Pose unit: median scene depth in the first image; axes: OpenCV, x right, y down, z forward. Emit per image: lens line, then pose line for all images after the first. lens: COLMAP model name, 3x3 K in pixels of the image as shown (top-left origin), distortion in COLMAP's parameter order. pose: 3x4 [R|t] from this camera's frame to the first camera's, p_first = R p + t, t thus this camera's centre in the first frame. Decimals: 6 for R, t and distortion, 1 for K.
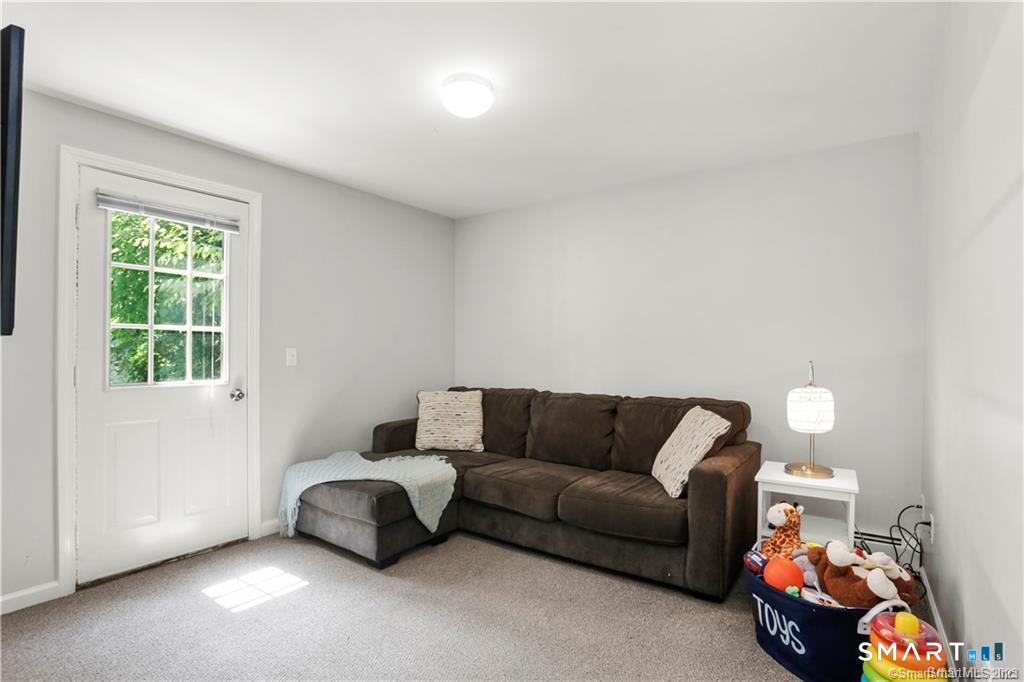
lens RADIAL K [[494.6, 0, 512.0], [0, 494.6, 341.0], [0, 0, 1]] dist [-0.075638, 0.024847]
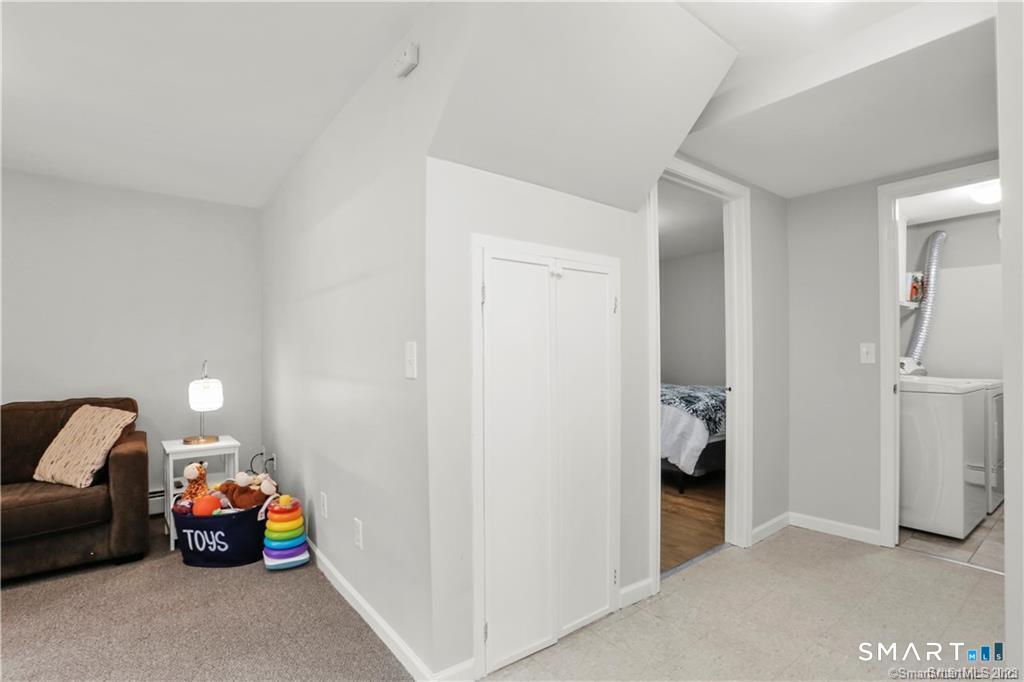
lens RADIAL K [[494.6, 0, 512.0], [0, 494.6, 341.0], [0, 0, 1]] dist [-0.075638, 0.024847]
pose [[0.279068, 0.014675, 0.960159, -0.488389], [-0.014199, 0.999837, -0.011155, -0.011836], [-0.960166, -0.010520, 0.279231, -0.251476]]
